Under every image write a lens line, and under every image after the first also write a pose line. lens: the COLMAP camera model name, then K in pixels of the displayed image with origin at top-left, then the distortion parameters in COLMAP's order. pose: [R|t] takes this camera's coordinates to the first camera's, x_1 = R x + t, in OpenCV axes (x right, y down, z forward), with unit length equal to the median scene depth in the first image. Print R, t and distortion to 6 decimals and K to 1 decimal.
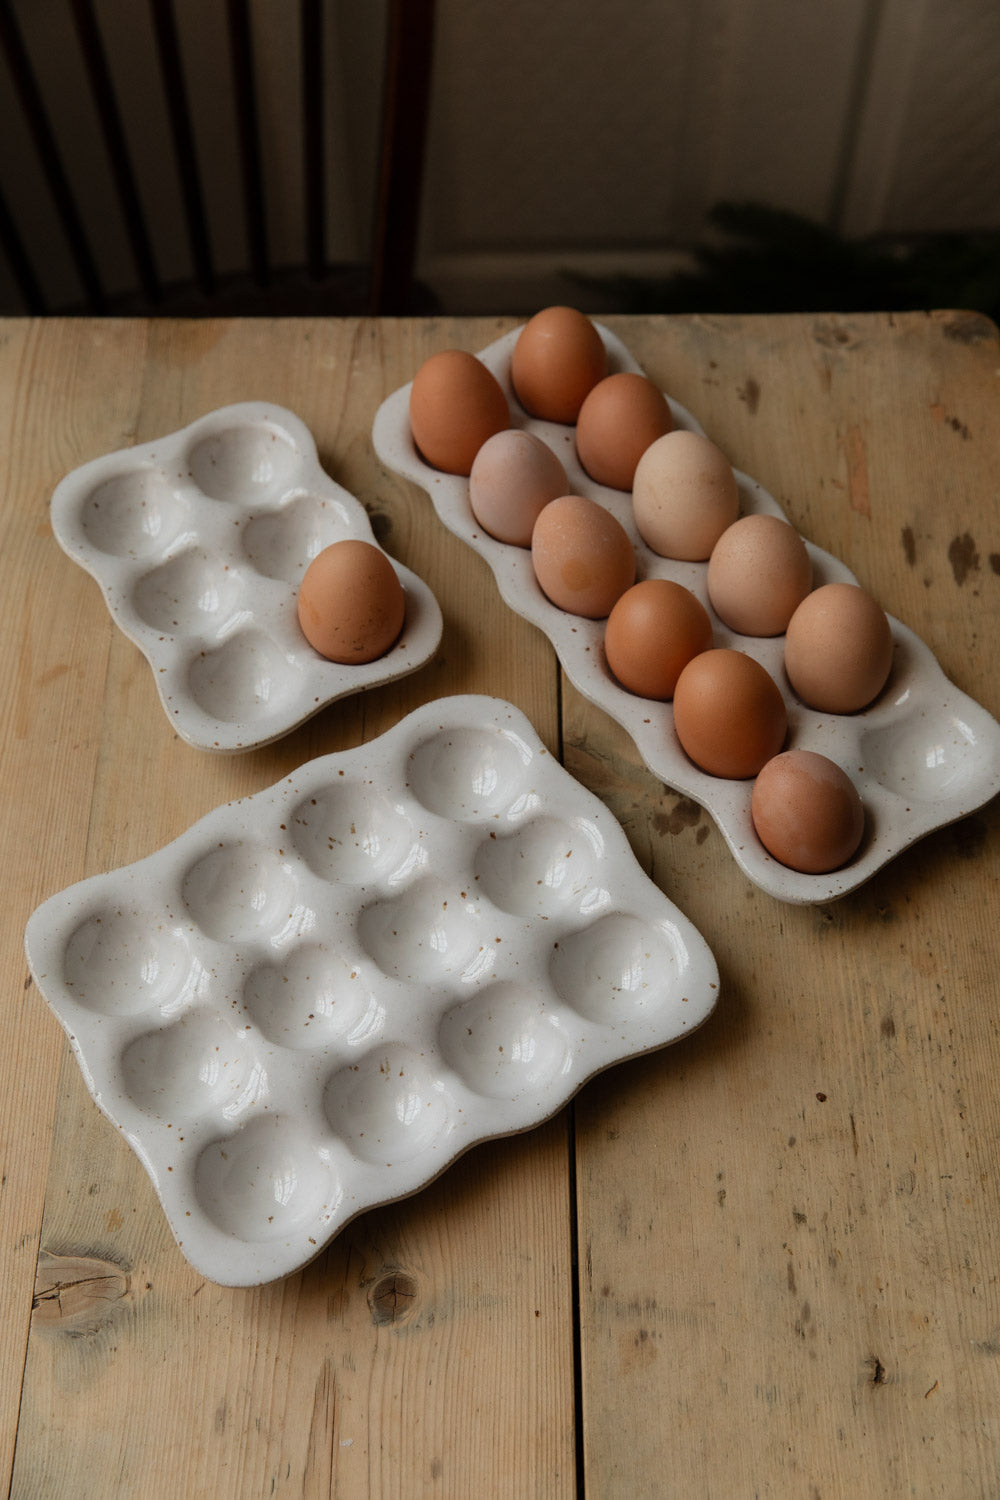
lens RADIAL K [[1936.1, 0, 502.1], [0, 1936.1, 775.5], [0, 0, 1]] dist [0.006968, 0.035752]
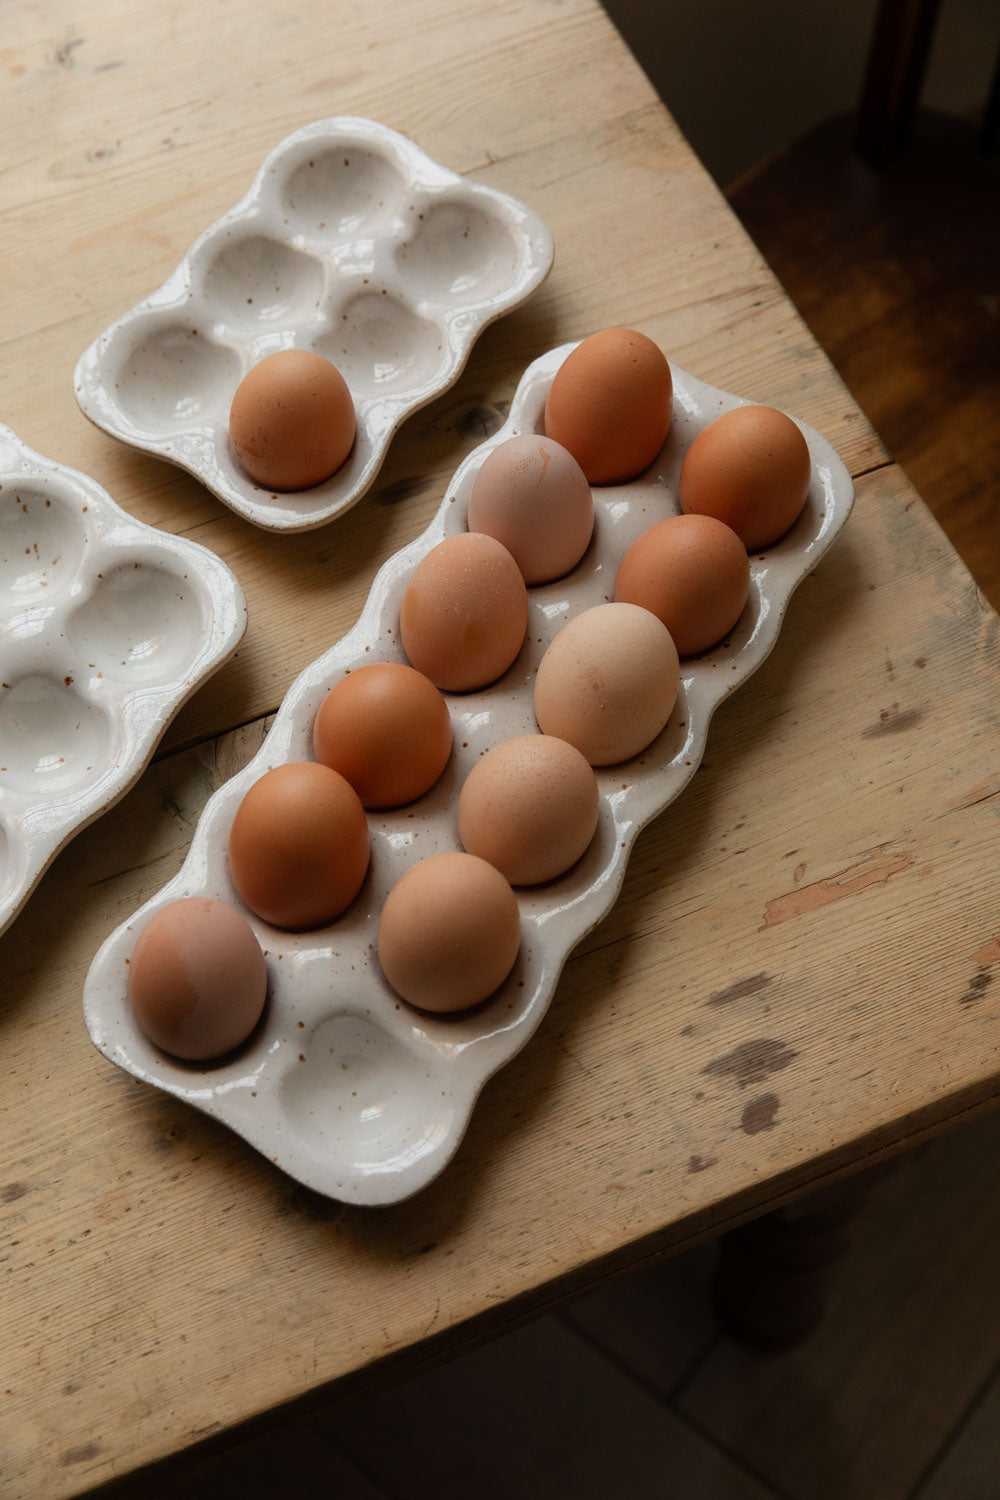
lens RADIAL K [[1936.1, 0, 502.1], [0, 1936.1, 775.5], [0, 0, 1]] dist [0.006968, 0.035752]
pose [[0.398752, 0.819650, -0.411305, 0.424625], [-0.759110, 0.546657, 0.353438, -0.365444], [0.514538, 0.171292, 0.840185, 0.357588]]
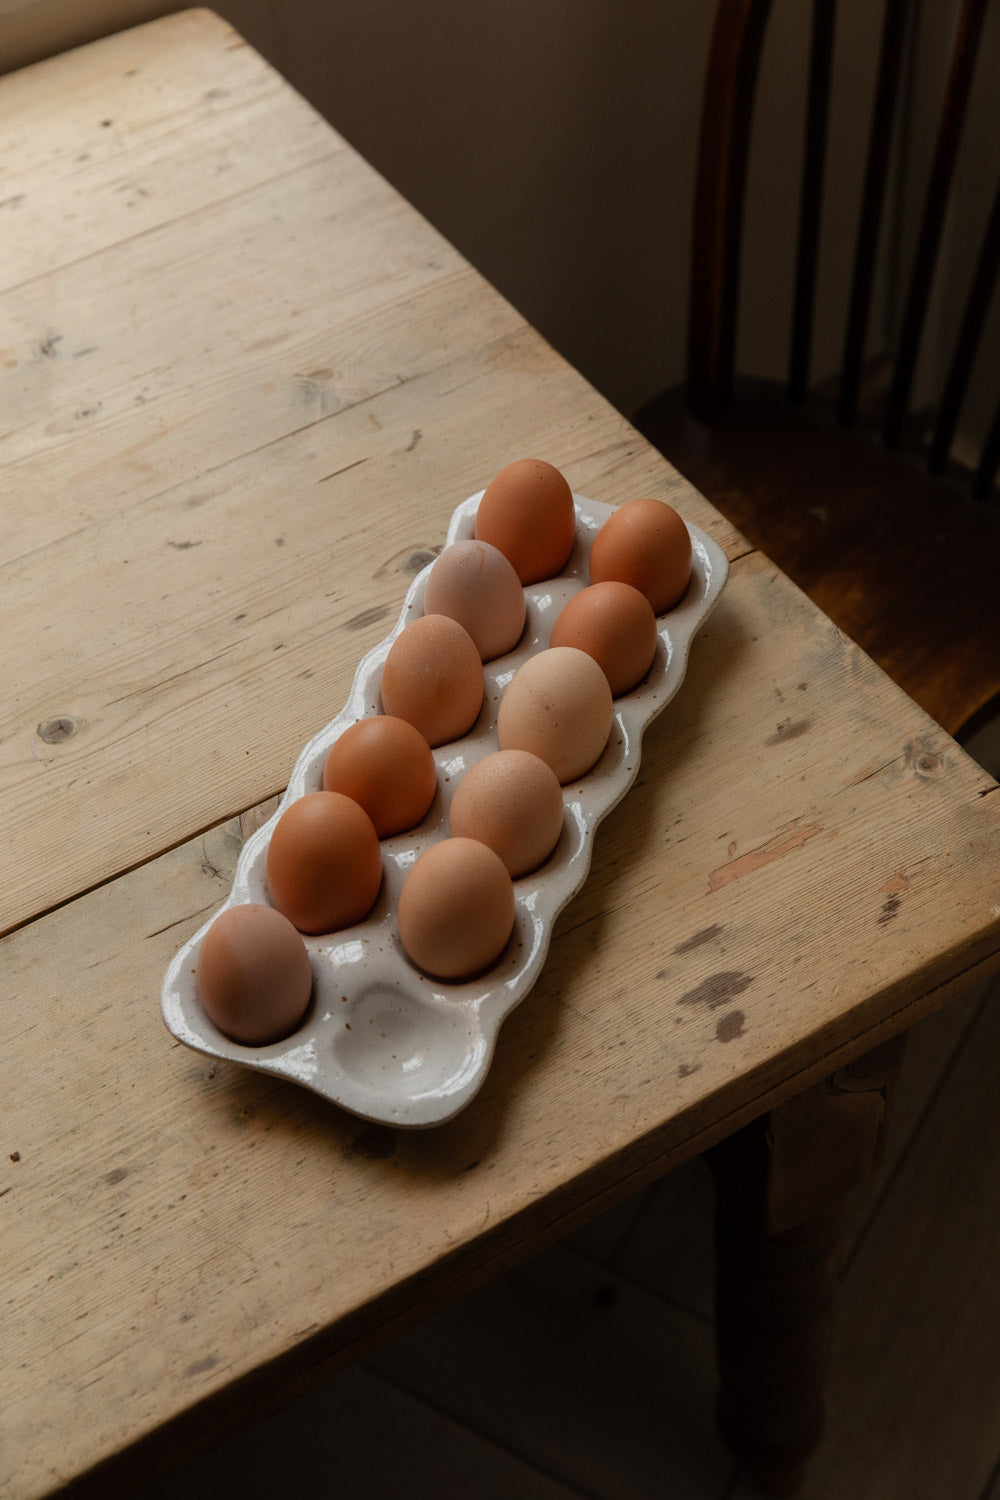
lens RADIAL K [[1936.1, 0, 502.1], [0, 1936.1, 775.5], [0, 0, 1]] dist [0.006968, 0.035752]
pose [[0.516300, 0.653946, -0.552982, 0.626070], [-0.690814, 0.699647, 0.182402, -0.280781], [0.506173, 0.287833, 0.812983, 0.241014]]
